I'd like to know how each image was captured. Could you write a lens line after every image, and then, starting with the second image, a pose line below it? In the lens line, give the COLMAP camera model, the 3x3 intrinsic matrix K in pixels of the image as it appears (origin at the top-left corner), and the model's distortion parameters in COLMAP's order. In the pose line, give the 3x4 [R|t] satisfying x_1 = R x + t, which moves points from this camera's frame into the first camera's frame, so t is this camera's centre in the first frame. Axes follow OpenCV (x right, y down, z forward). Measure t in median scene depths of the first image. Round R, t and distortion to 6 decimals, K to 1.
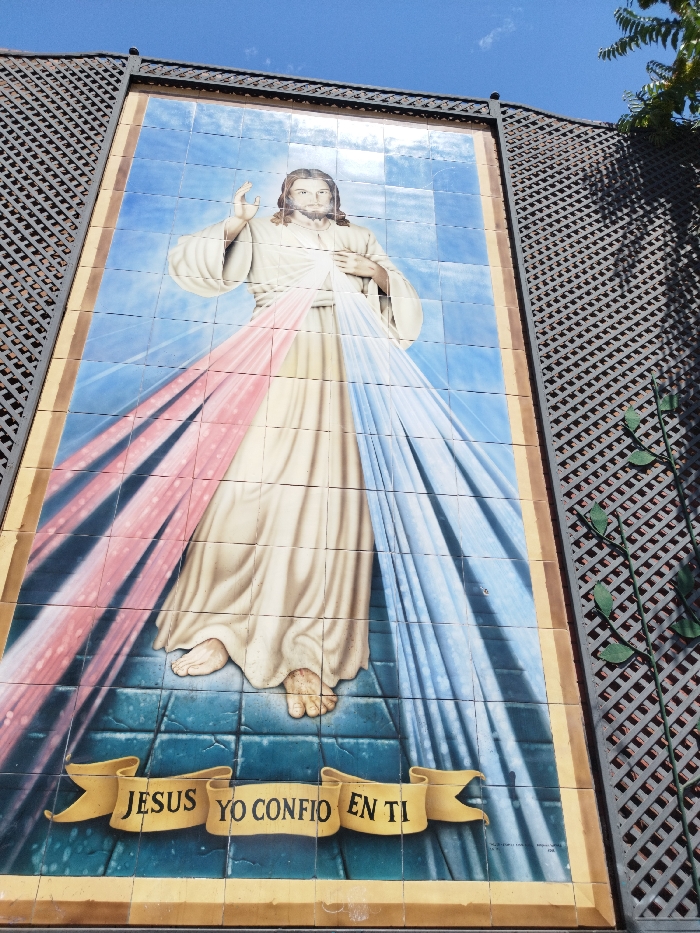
lens RADIAL K [[663.7, 0, 349.9], [0, 663.7, 467.9], [0, 0, 1]] dist [0.004185, -0.004323]
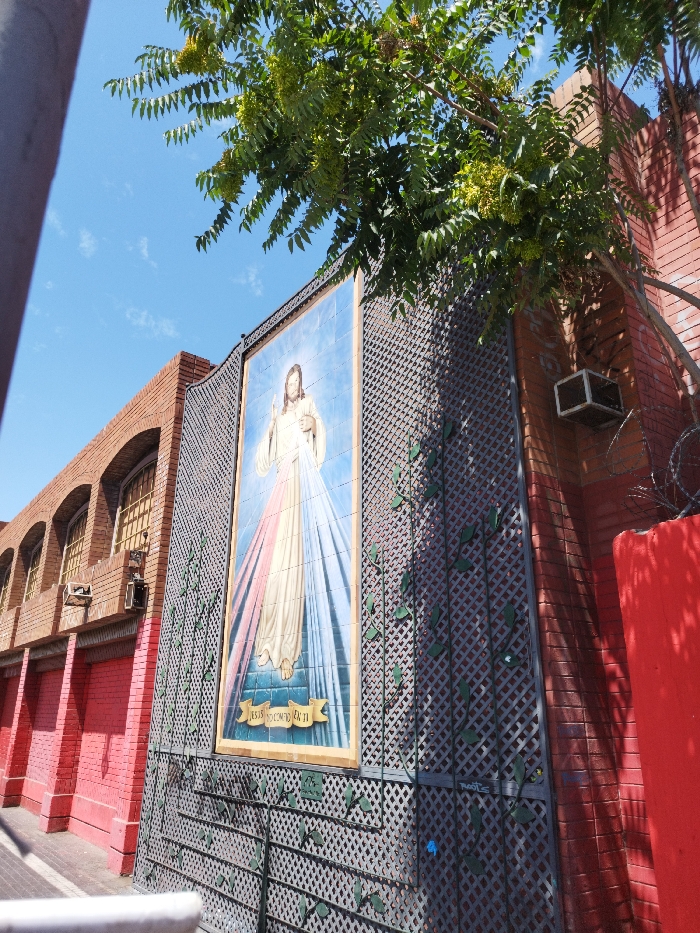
lens RADIAL K [[663.7, 0, 350.3], [0, 663.7, 465.8], [0, 0, 1]] dist [0.004185, -0.004323]
pose [[0.502180, -0.312405, -0.806361, 2.095911], [0.422808, 0.902112, -0.086189, -0.003040], [0.754354, -0.297654, 0.585109, 0.031804]]
